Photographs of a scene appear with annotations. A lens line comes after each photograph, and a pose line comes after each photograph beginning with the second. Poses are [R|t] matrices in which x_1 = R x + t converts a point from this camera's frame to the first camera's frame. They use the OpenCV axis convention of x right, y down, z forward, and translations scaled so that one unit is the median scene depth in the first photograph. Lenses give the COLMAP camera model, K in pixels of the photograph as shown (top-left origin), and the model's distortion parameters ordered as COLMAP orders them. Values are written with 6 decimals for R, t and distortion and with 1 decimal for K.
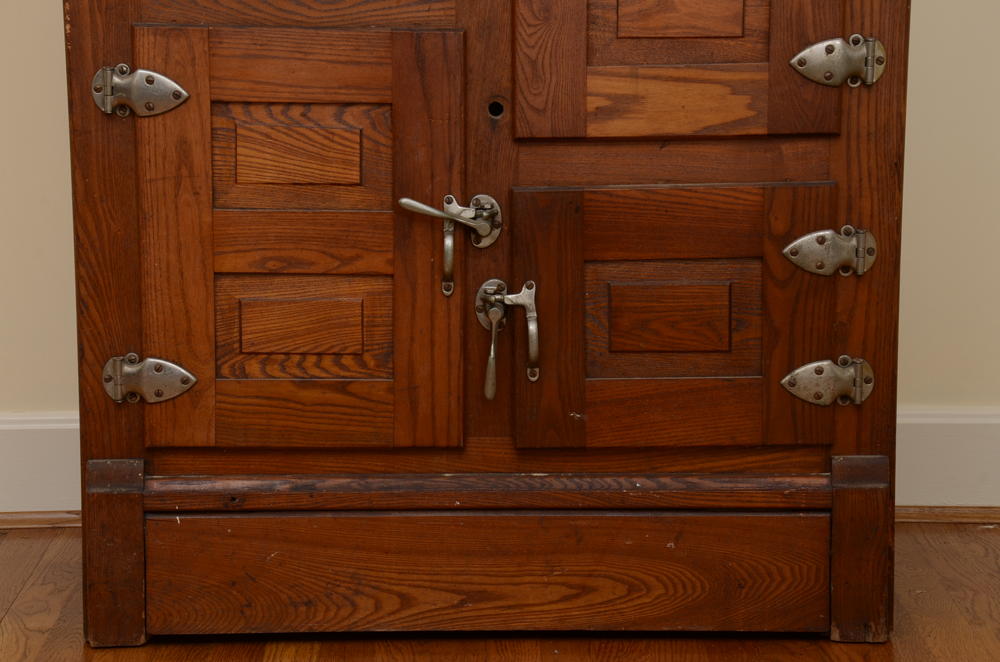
lens RADIAL K [[2779.6, 0, 490.9], [0, 2779.6, 350.3], [0, 0, 1]] dist [0.663622, 0.000000]
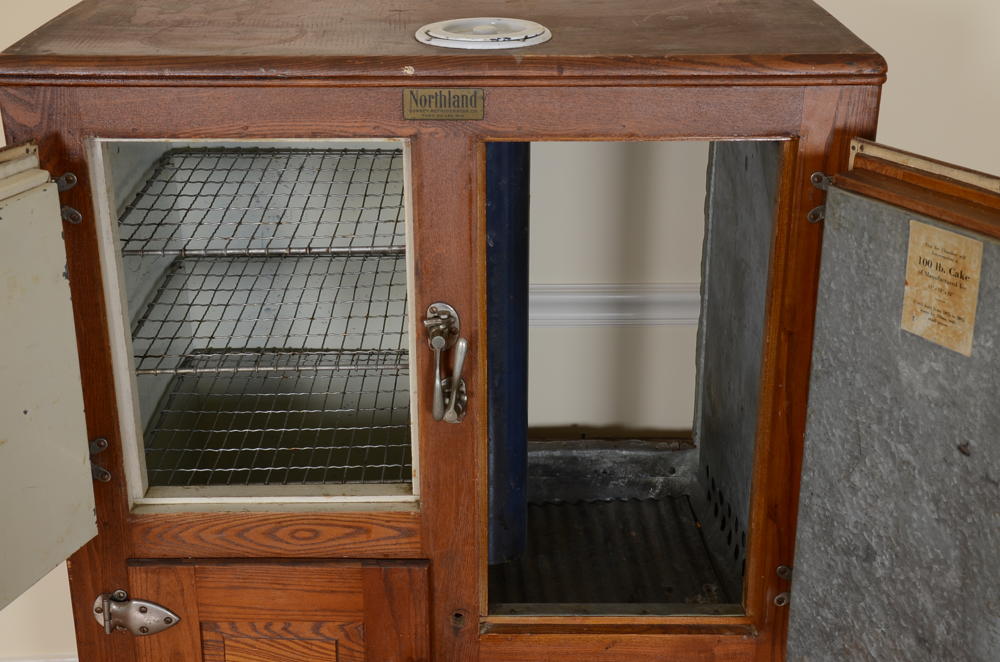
lens RADIAL K [[1370.6, 0, 490.7], [0, 1370.6, 333.3], [0, 0, 1]] dist [0.125427, 0.000000]
pose [[0.999999, -0.001095, -0.000526, 0.015106], [0.001184, 0.974777, 0.223177, -0.320439], [0.000268, -0.223177, 0.974778, 0.494689]]
